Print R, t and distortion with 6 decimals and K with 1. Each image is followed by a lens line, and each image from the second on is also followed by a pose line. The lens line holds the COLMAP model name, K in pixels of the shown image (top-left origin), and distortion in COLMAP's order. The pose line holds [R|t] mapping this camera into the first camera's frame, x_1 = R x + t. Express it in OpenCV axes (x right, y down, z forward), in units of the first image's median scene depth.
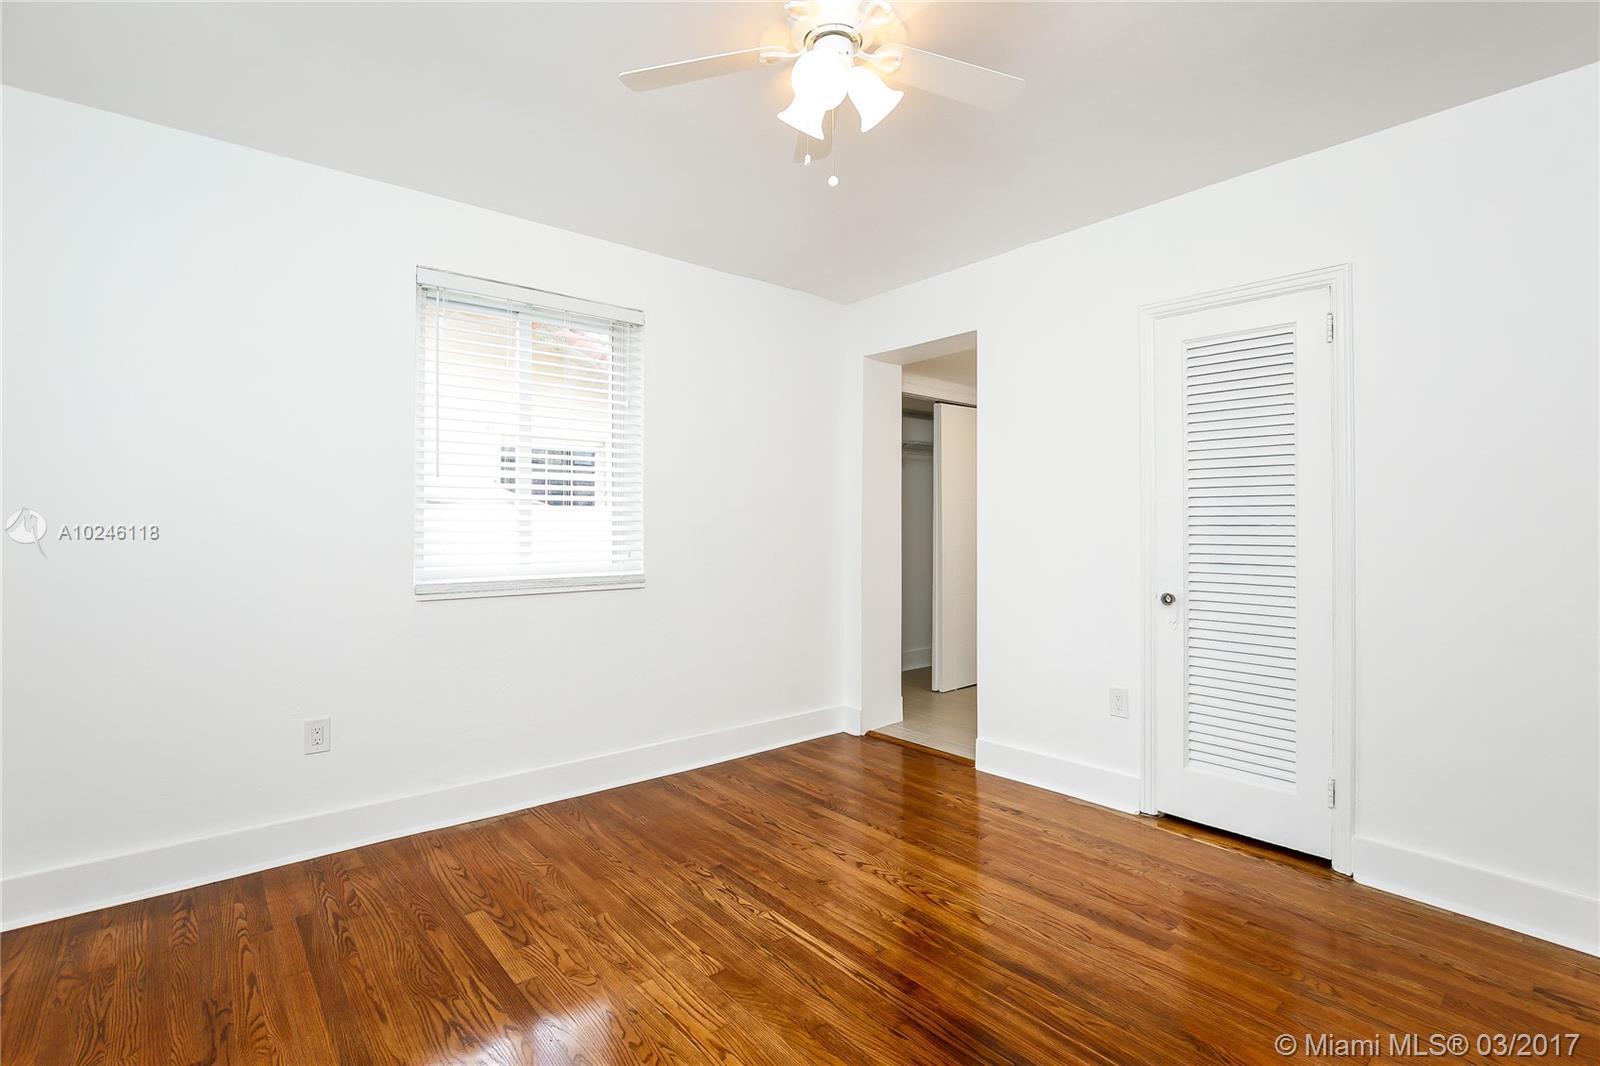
lens RADIAL K [[733.5, 0, 807.7], [0, 733.5, 523.6], [0, 0, 1]] dist [-0.026293, 0.003819]
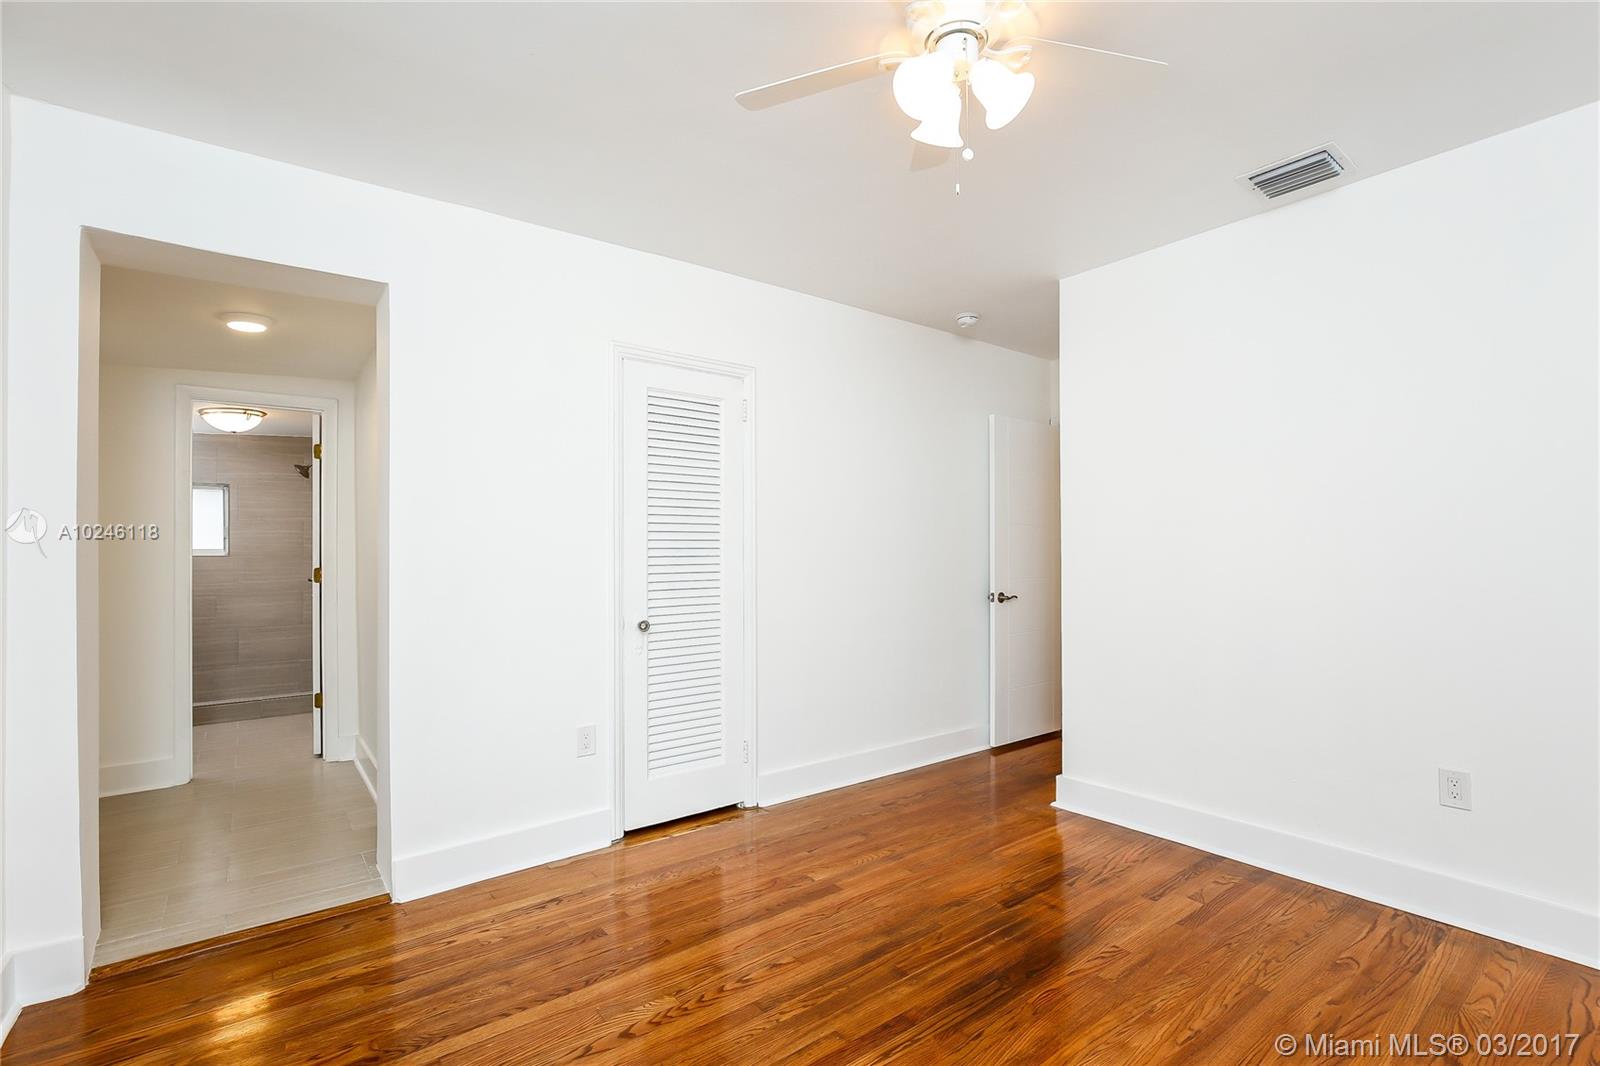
lens RADIAL K [[733.5, 0, 804.2], [0, 733.5, 547.2], [0, 0, 1]] dist [-0.026293, 0.003819]
pose [[0.054583, 0.003651, 0.998503, -0.638291], [0.006891, 0.999968, -0.004033, -0.006074], [-0.998485, 0.007101, 0.054556, 0.798388]]
